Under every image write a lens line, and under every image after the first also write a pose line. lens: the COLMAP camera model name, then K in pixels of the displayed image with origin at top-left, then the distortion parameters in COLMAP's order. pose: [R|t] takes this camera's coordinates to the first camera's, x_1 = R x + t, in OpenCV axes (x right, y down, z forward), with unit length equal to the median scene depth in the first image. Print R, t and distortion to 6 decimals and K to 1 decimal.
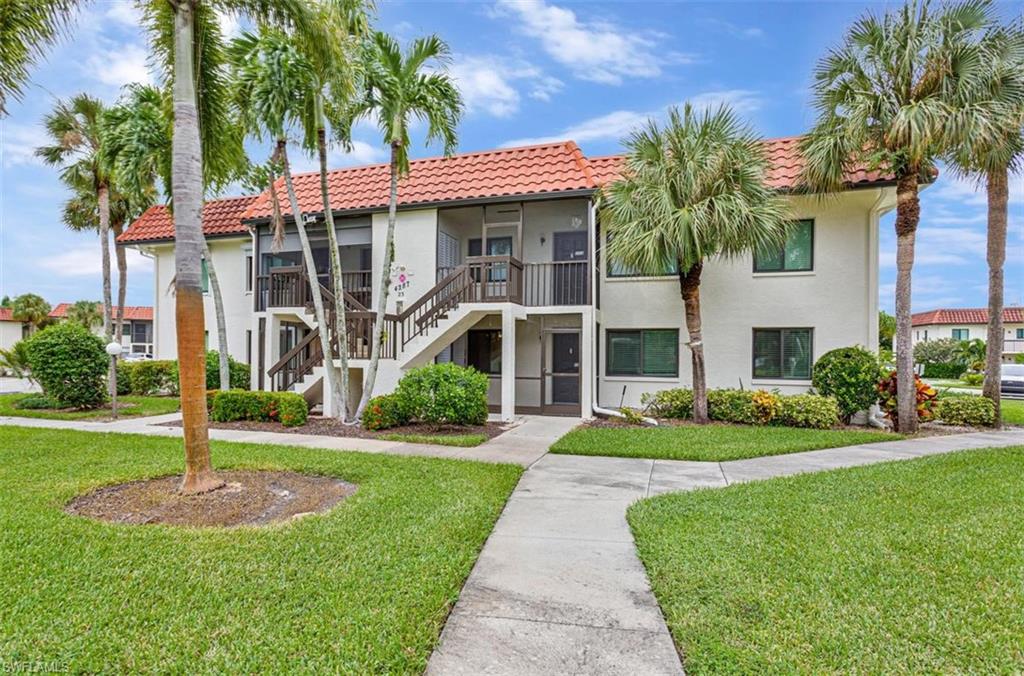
lens RADIAL K [[542.2, 0, 489.4], [0, 542.2, 354.3], [0, 0, 1]] dist [-0.003911, 0.002031]
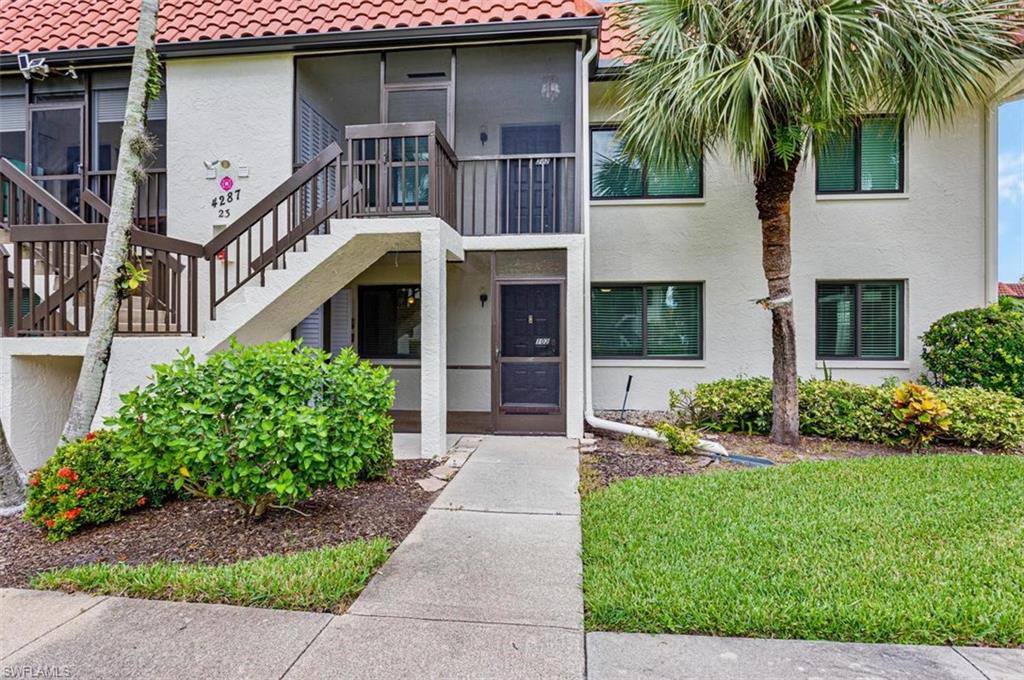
lens RADIAL K [[542.2, 0, 516.0], [0, 542.2, 333.3], [0, 0, 1]] dist [-0.003911, 0.002031]
pose [[0.977051, -0.010804, 0.212731, 0.001918], [0.010093, 0.999939, 0.004430, 0.008039], [-0.212766, -0.002181, 0.977101, 0.469789]]
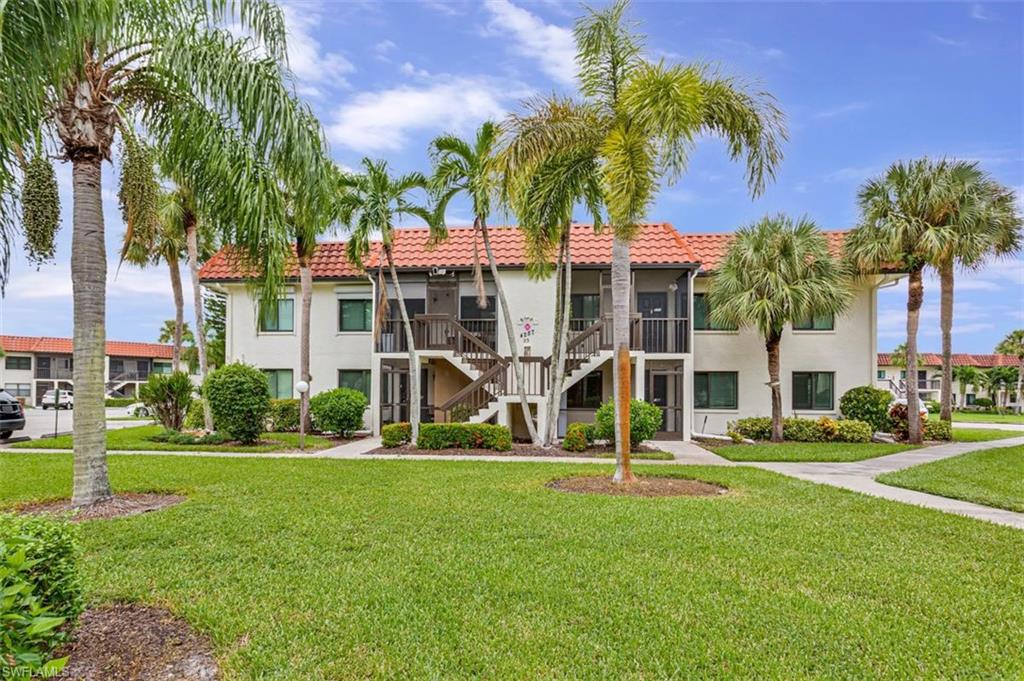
lens RADIAL K [[542.2, 0, 521.6], [0, 542.2, 384.9], [0, 0, 1]] dist [-0.003911, 0.002031]
pose [[0.974058, 0.001906, 0.226292, -0.488709], [0.000731, 0.999933, -0.011571, -0.000813], [-0.226299, 0.011436, 0.973991, -0.156464]]
